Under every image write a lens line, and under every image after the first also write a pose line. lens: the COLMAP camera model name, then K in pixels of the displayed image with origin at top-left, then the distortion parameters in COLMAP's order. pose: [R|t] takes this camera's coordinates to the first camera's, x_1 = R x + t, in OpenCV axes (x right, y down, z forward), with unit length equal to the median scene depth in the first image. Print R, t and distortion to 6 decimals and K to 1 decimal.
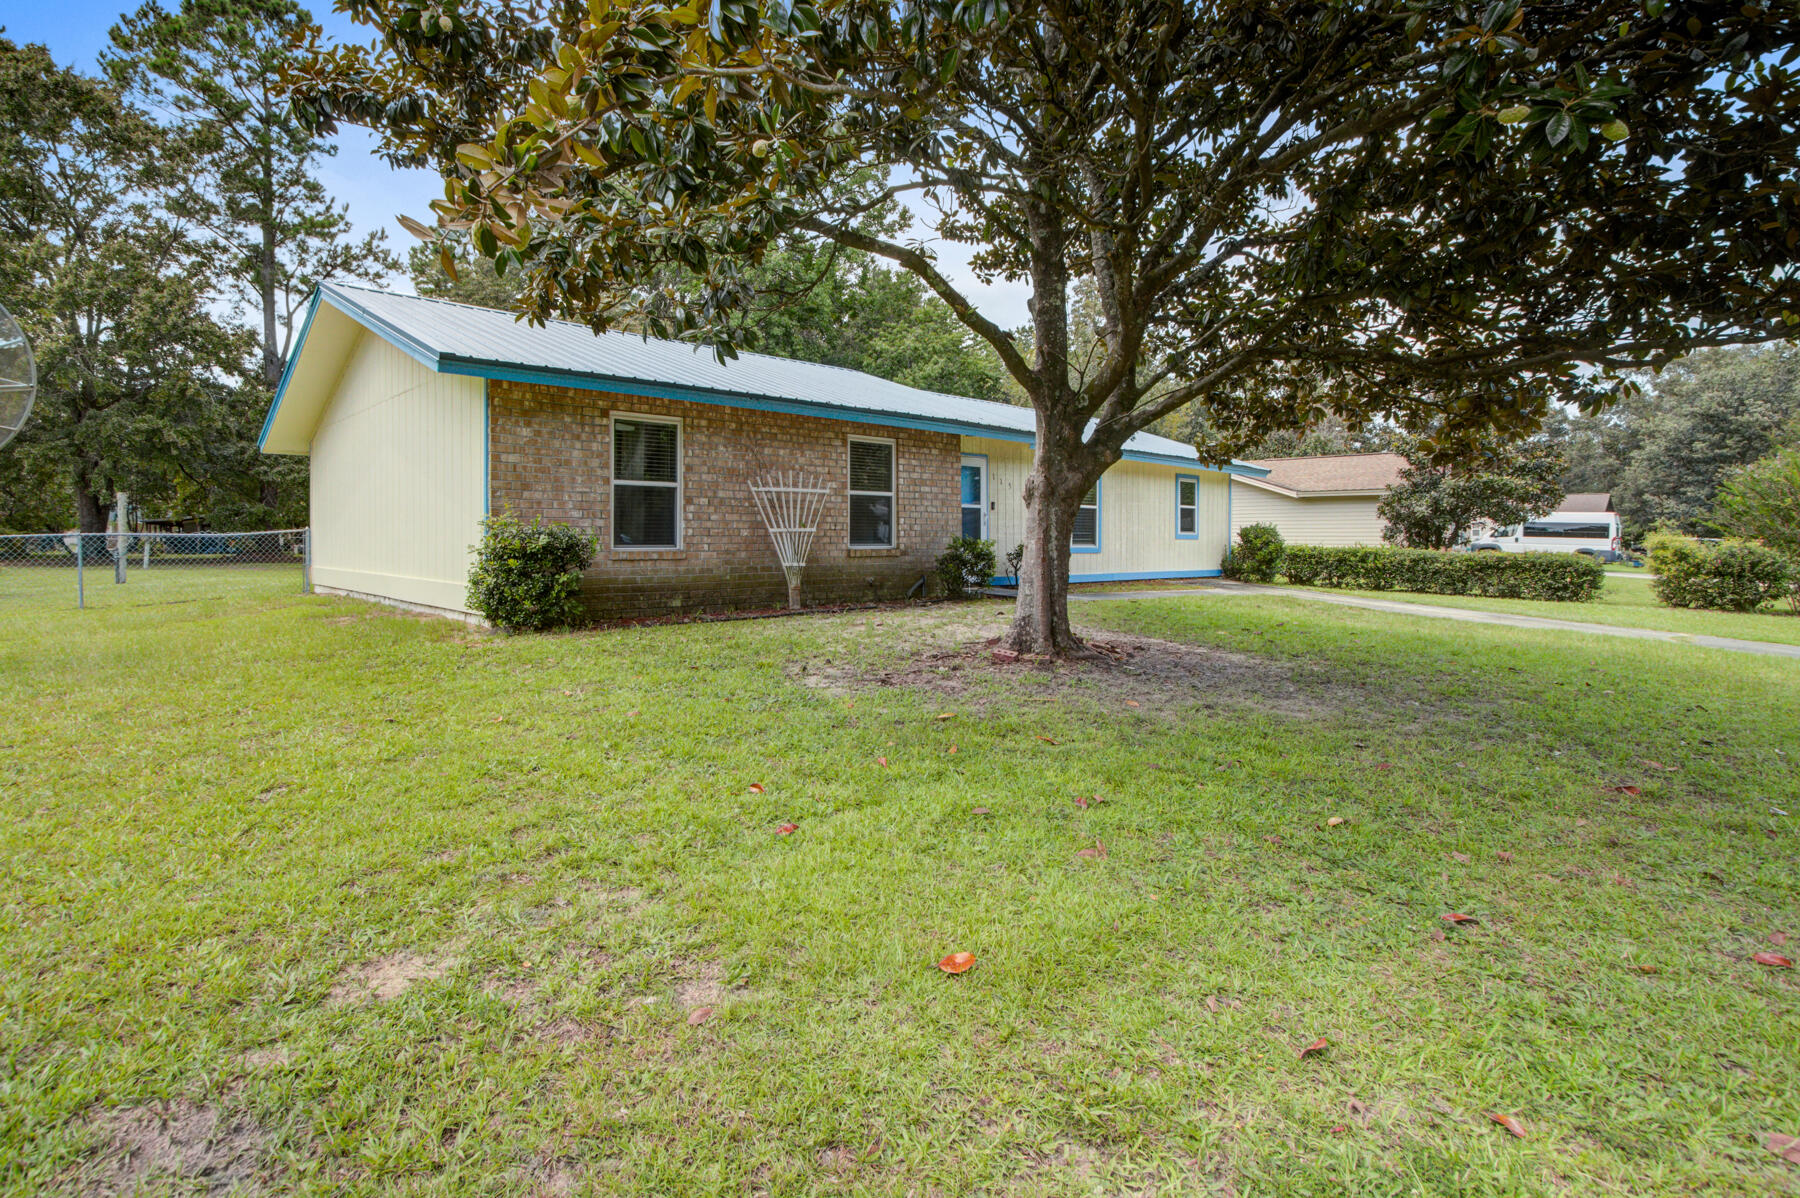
lens RADIAL K [[918.9, 0, 902.6], [0, 918.9, 543.8], [0, 0, 1]] dist [-0.076956, -0.000016]
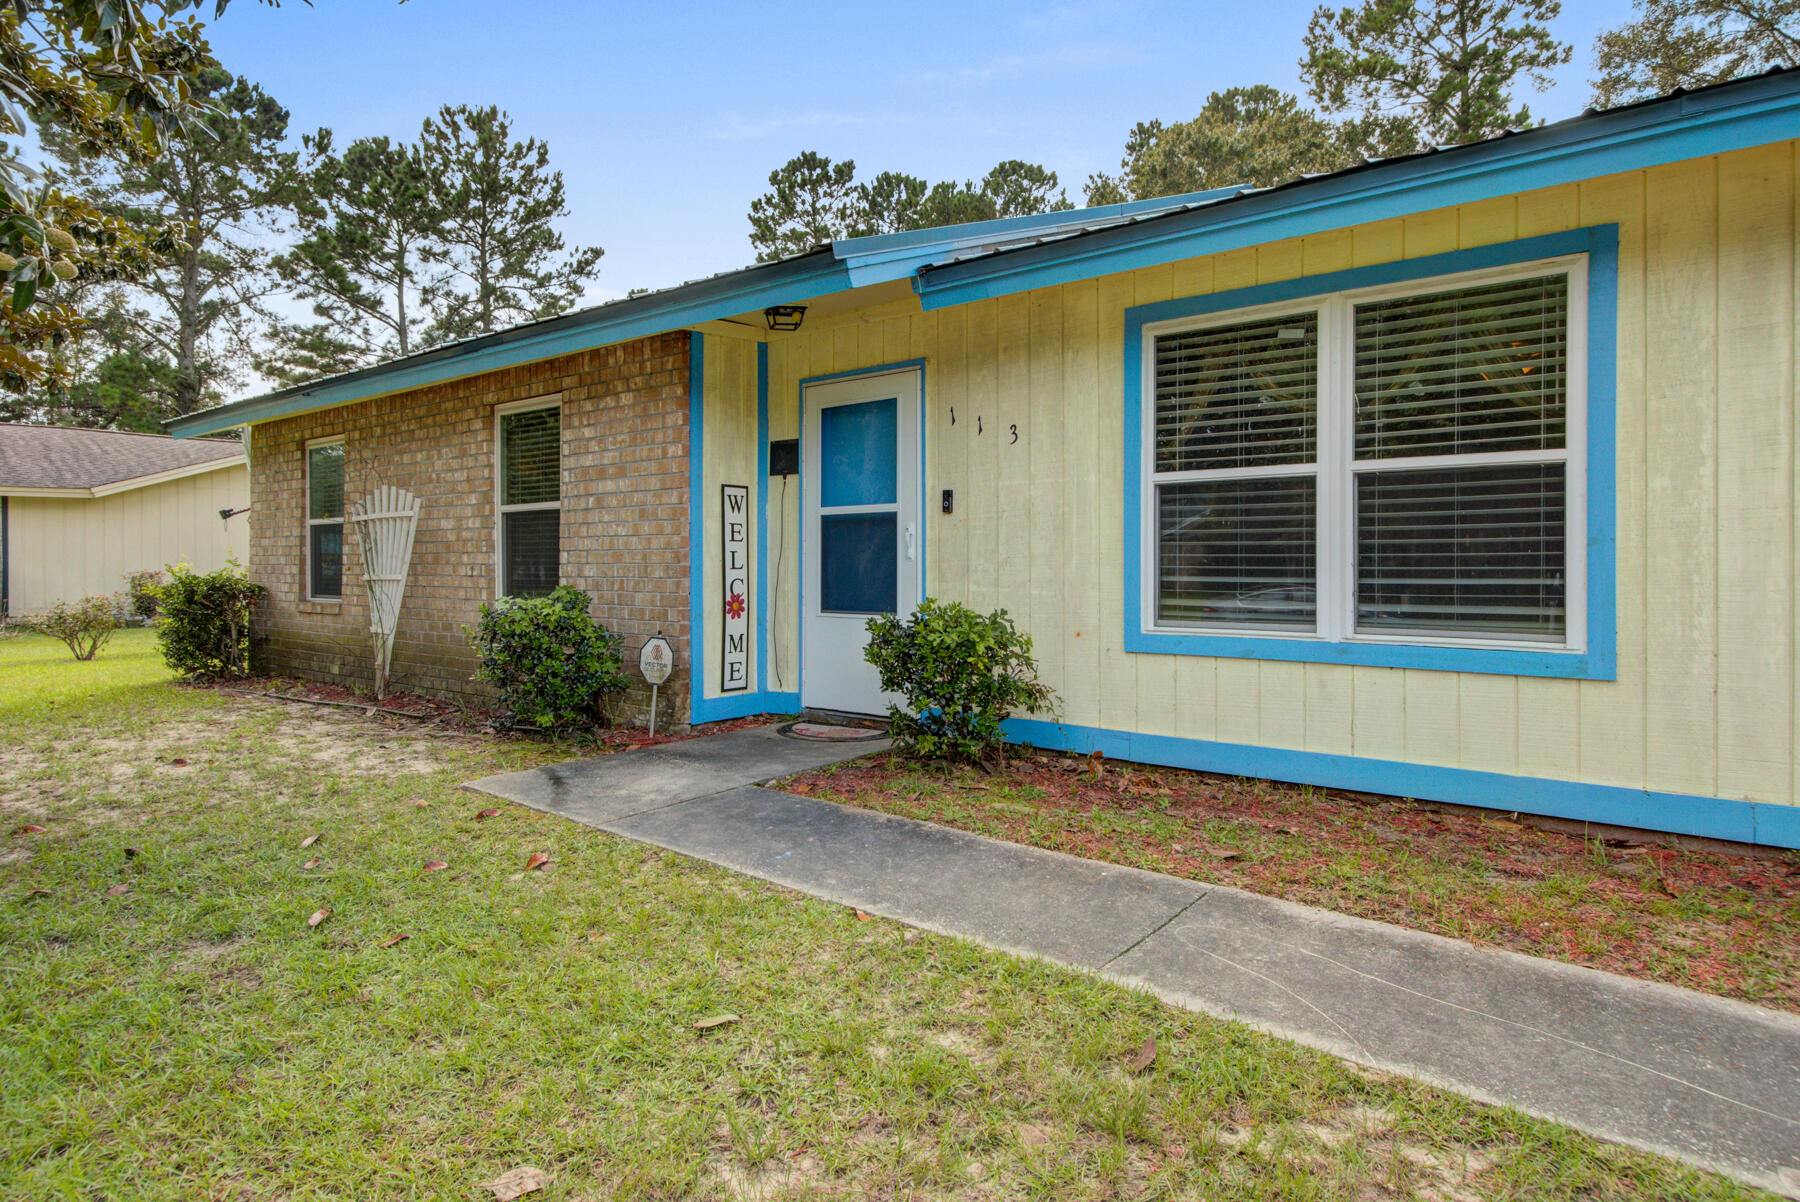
lens RADIAL K [[1029.9, 0, 897.4], [0, 1029.9, 557.4], [0, 0, 1]] dist [0.042151, -0.000060]
pose [[0.131252, -0.005378, -0.991334, 0.592275], [0.003705, 0.999981, -0.004935, -0.022553], [0.991342, -0.003025, 0.131270, 1.149457]]
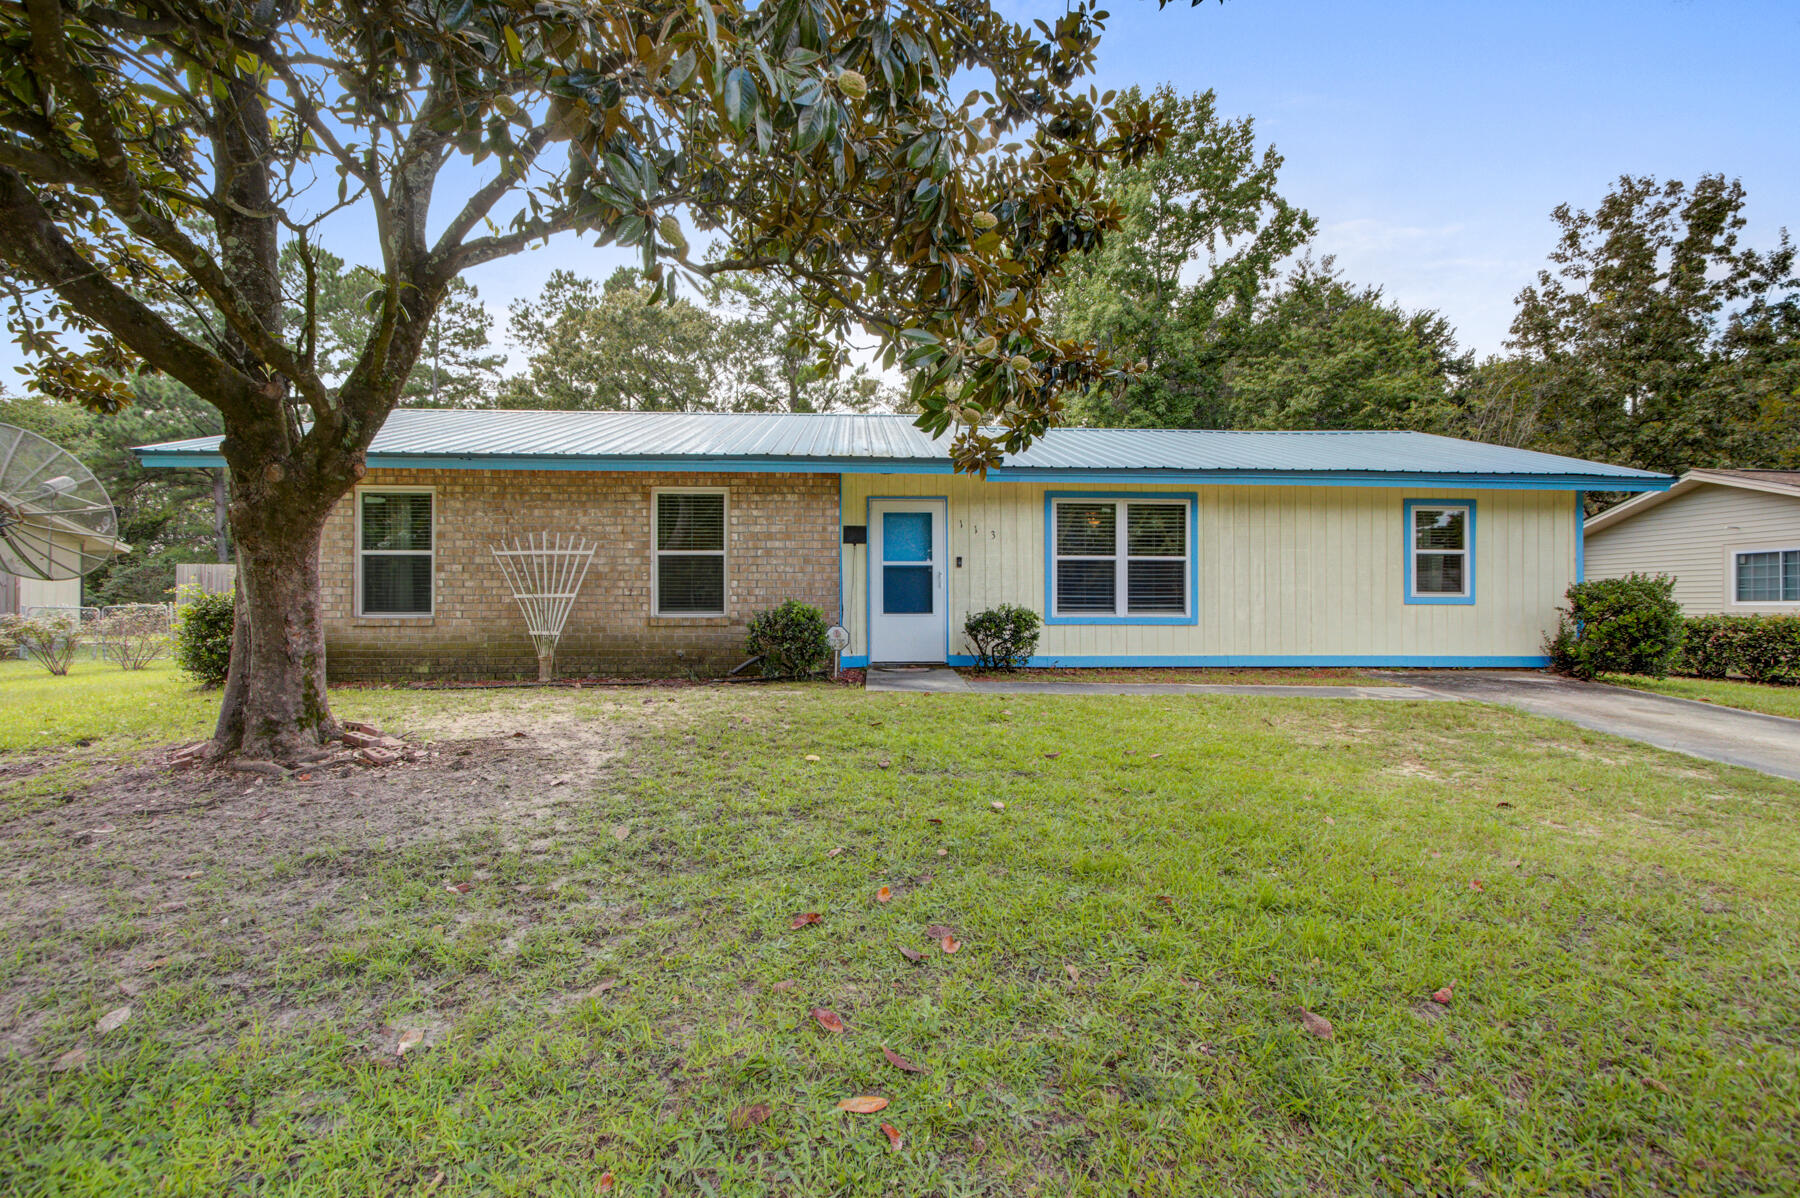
lens RADIAL K [[771.5, 0, 900.0], [0, 771.5, 599.0], [0, 0, 1]] dist [-0.000882, -0.000022]
pose [[0.754258, -0.006185, -0.656549, 0.599988], [-0.001222, 0.999941, -0.010824, -0.003805], [0.656577, 0.008966, 0.754206, 0.592245]]
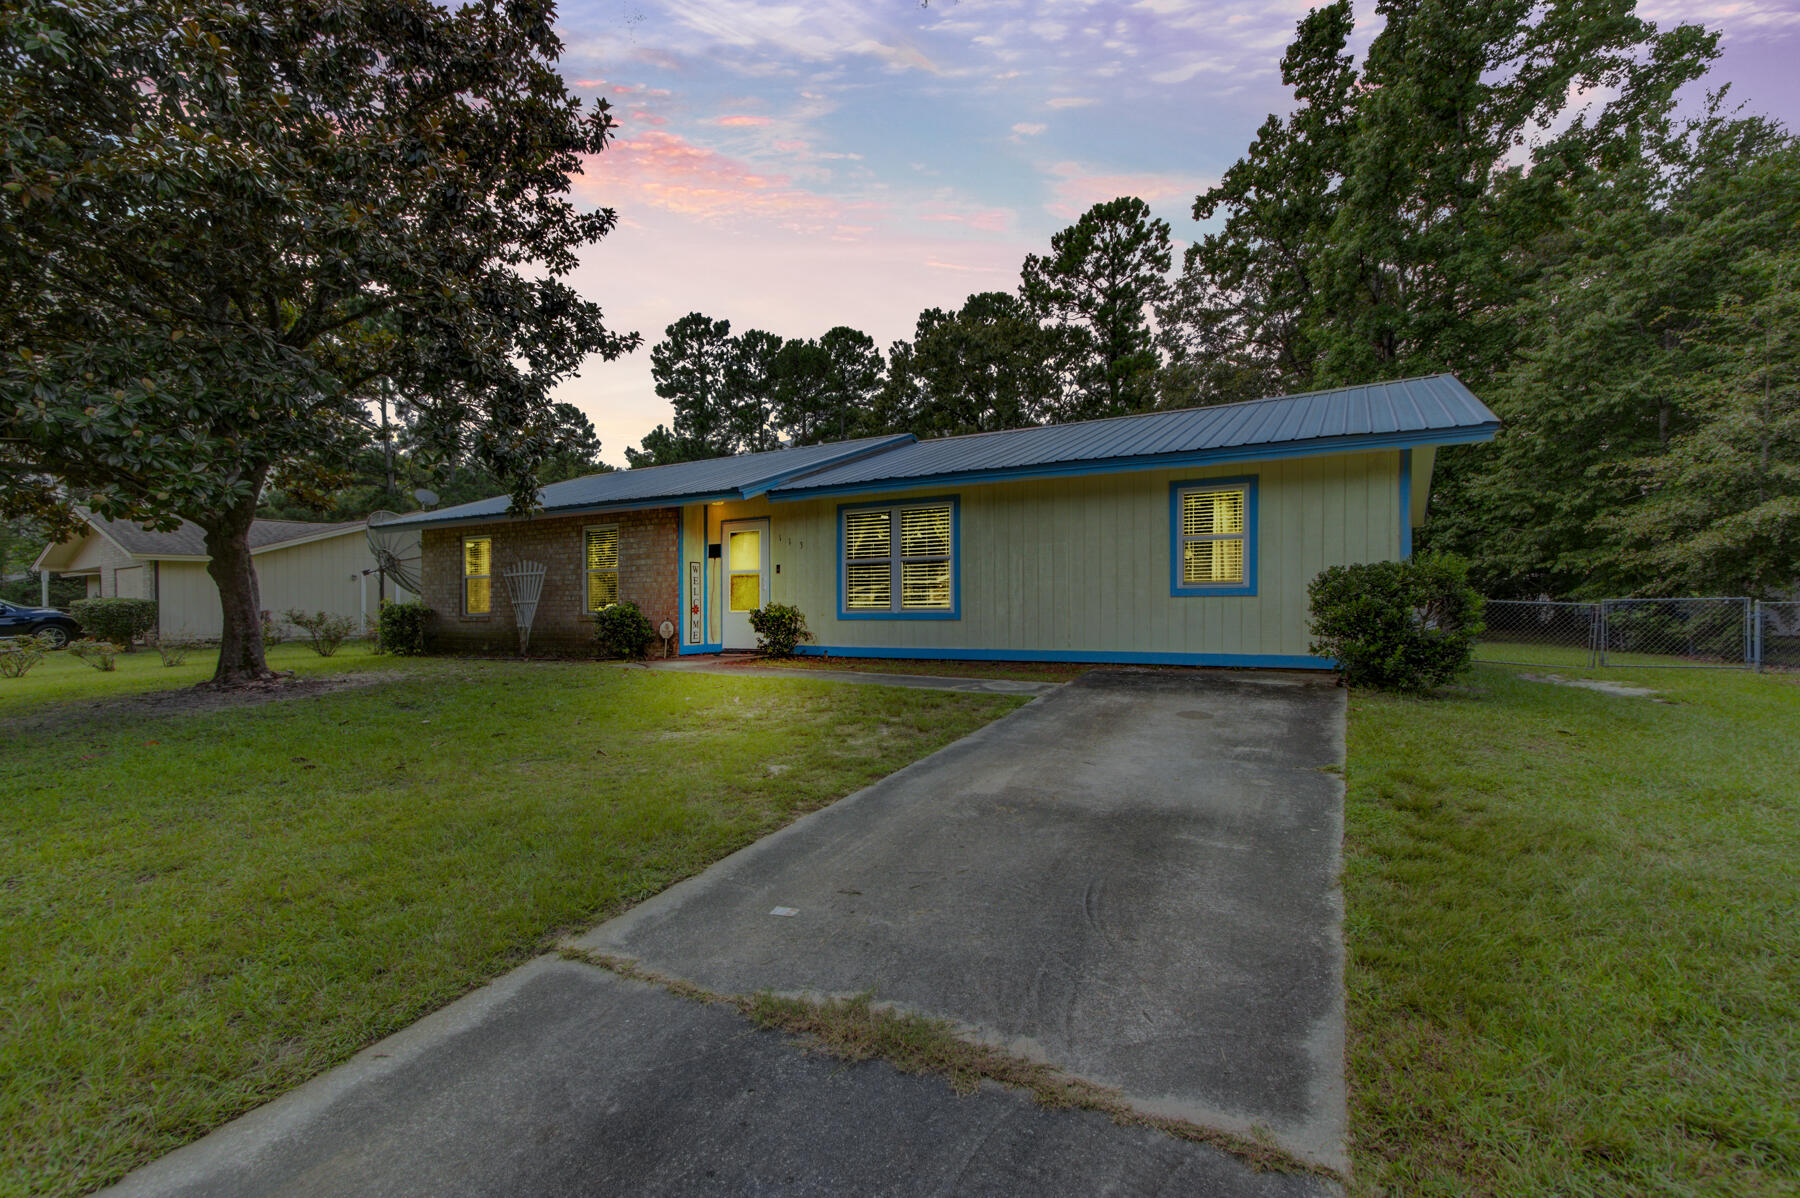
lens RADIAL K [[805.4, 0, 900.0], [0, 805.4, 599.0], [0, 0, 1]] dist [0.000477, 0.000190]
pose [[0.296789, -0.015530, -0.954817, 1.144838], [0.010060, 0.999863, -0.013136, 0.002226], [0.954890, -0.005707, 0.296904, 1.078764]]
